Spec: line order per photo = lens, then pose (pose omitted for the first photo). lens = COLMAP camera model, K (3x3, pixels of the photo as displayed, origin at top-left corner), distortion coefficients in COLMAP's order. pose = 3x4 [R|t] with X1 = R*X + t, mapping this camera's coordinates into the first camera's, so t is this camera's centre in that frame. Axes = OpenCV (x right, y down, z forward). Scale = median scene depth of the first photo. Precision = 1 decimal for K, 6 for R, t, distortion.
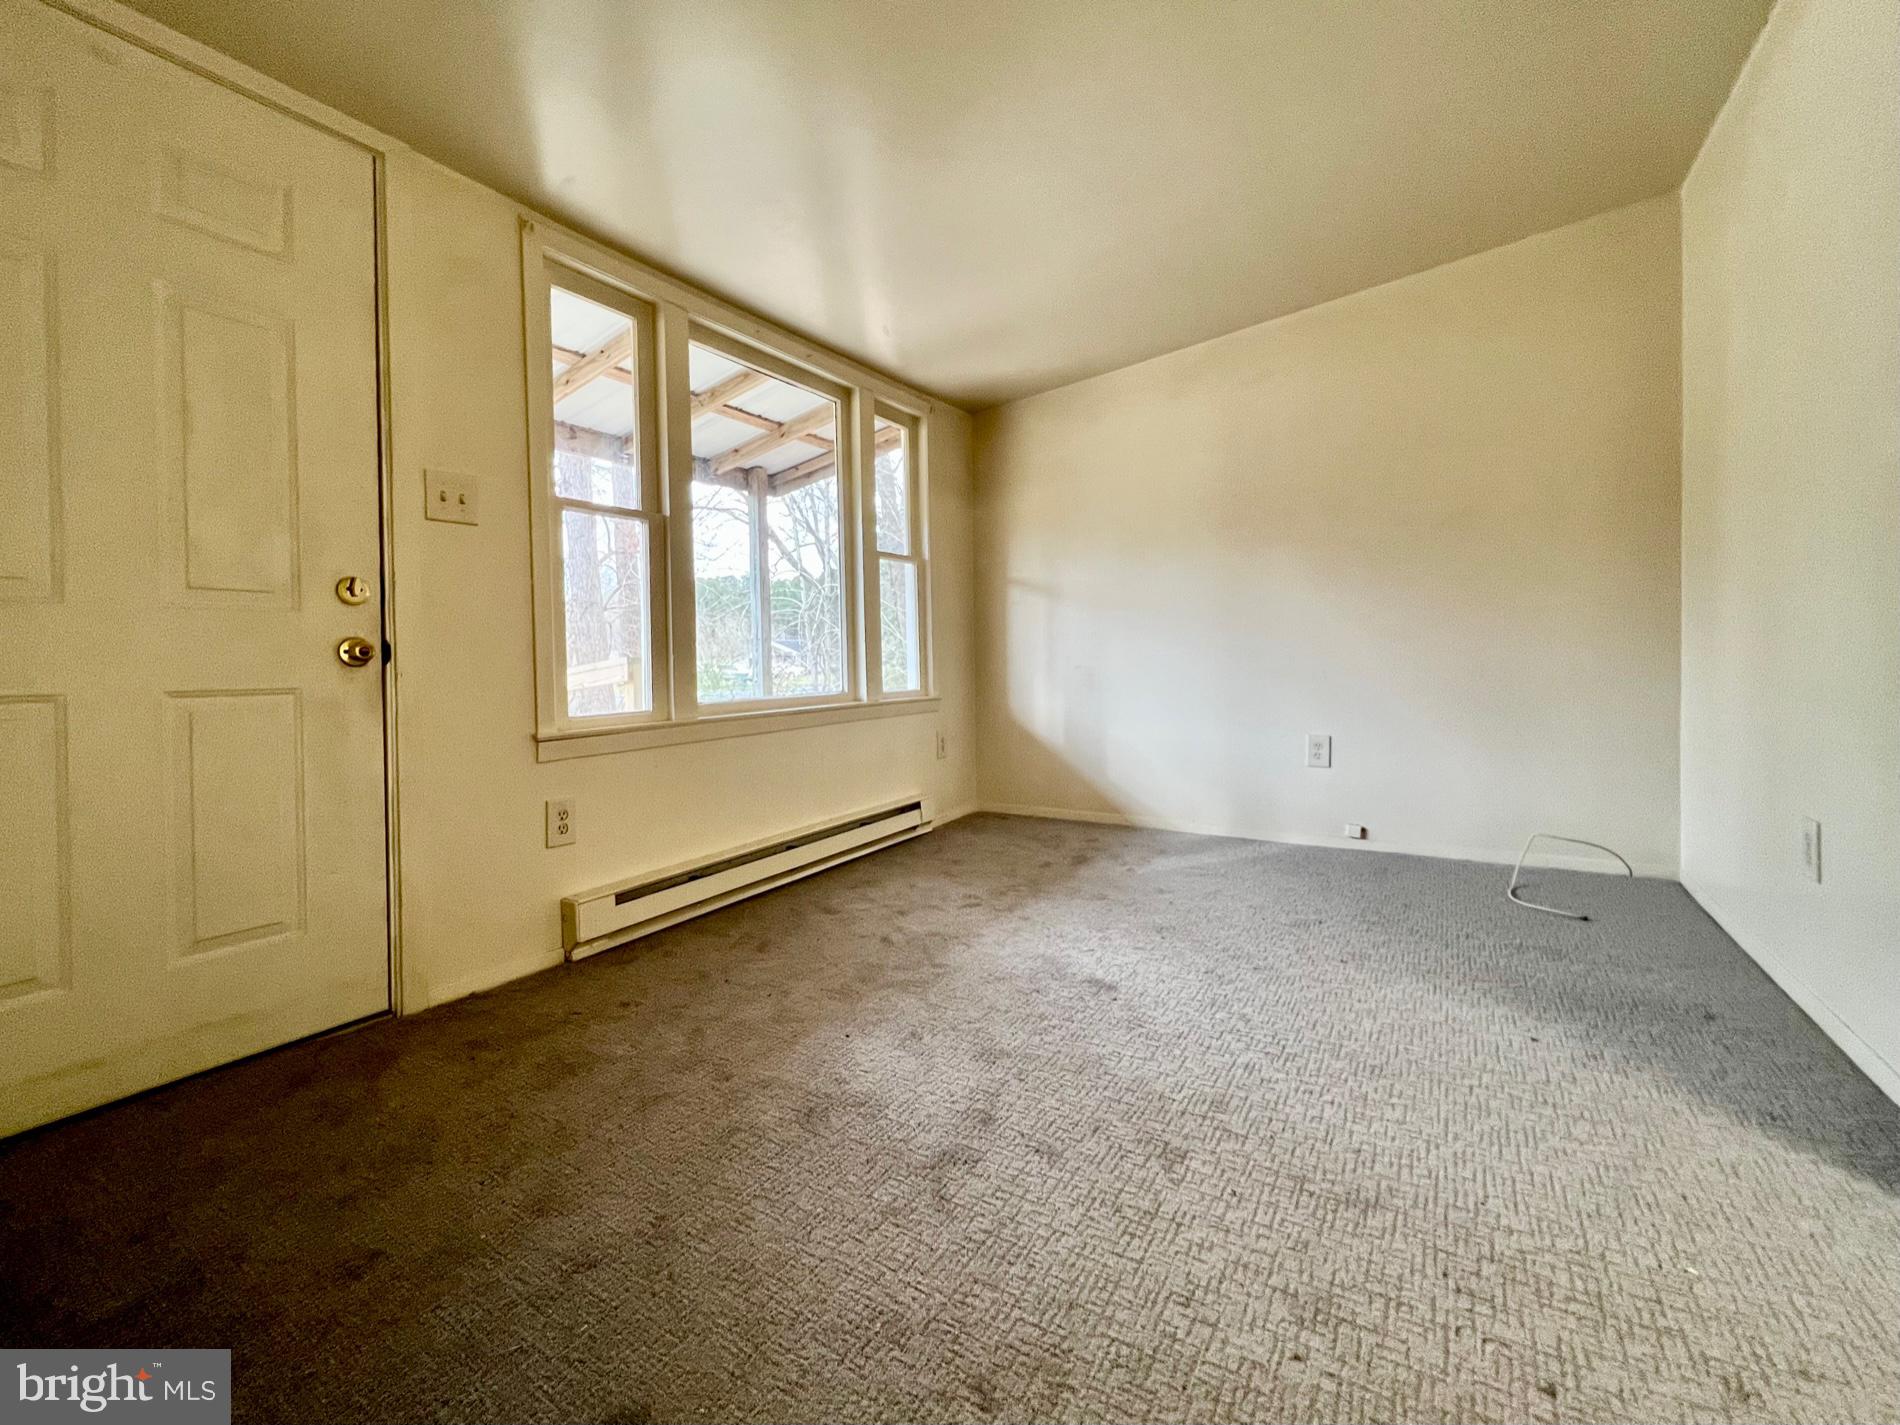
lens RADIAL K [[806.9, 0, 951.4], [0, 806.9, 675.7], [0, 0, 1]] dist [0.001093, 0.000146]
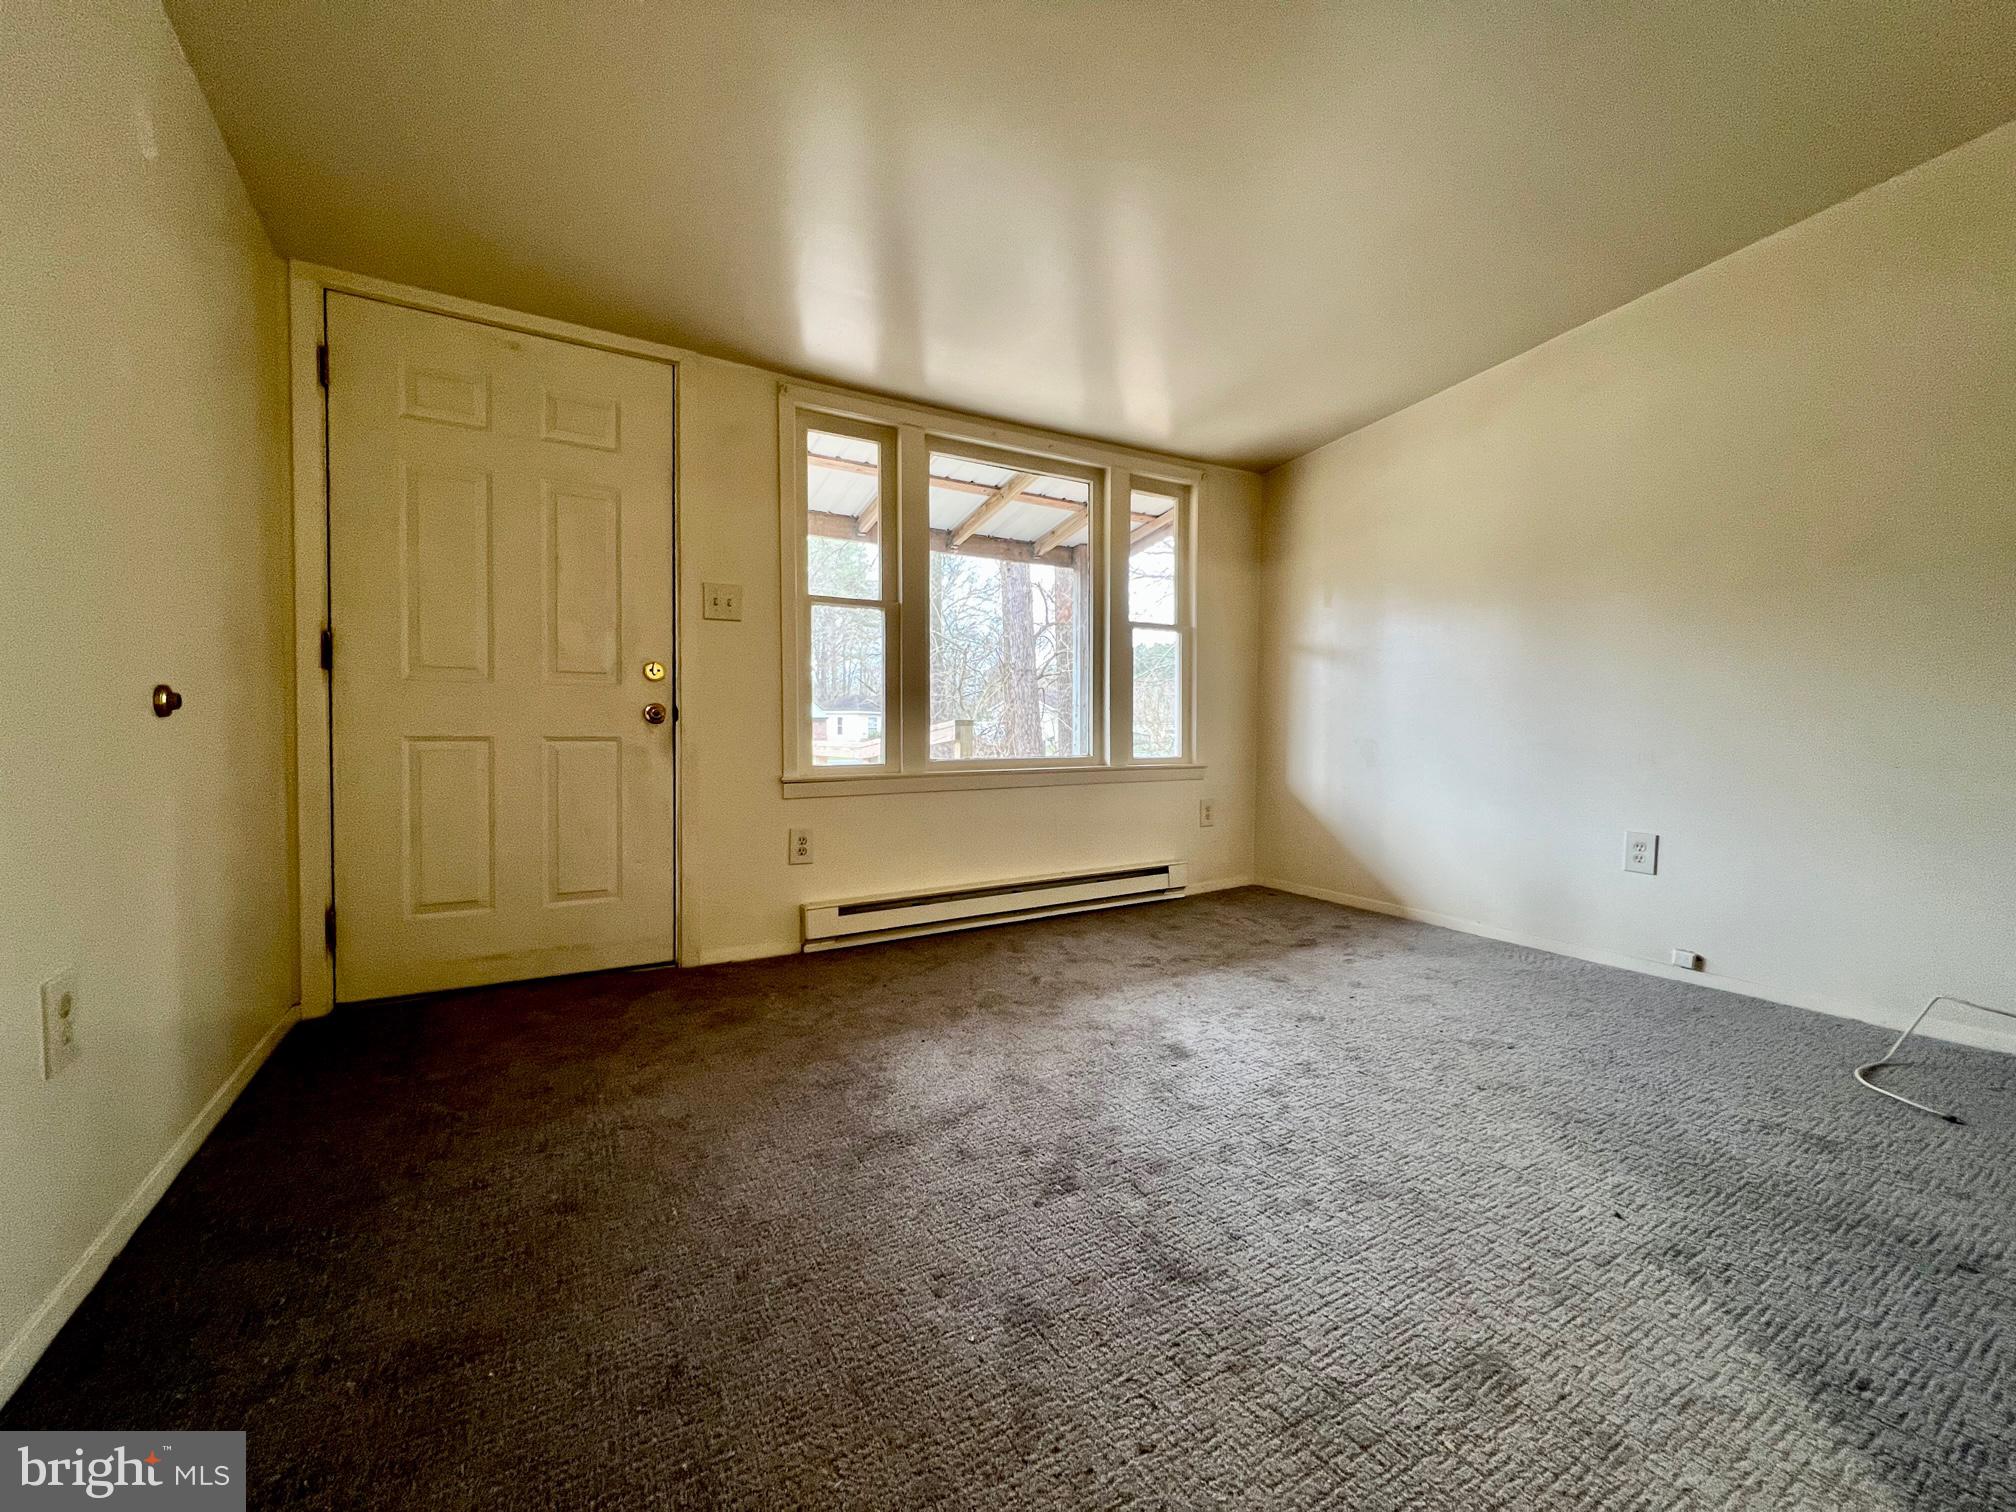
lens RADIAL K [[807.6, 0, 1008.0], [0, 807.6, 756.0], [0, 0, 1]] dist [0.000277, 0.000042]
pose [[0.883320, 0.038121, -0.467218, 0.383300], [-0.028984, 0.999222, 0.026732, -0.007611], [0.467874, -0.010071, 0.883738, 0.005425]]
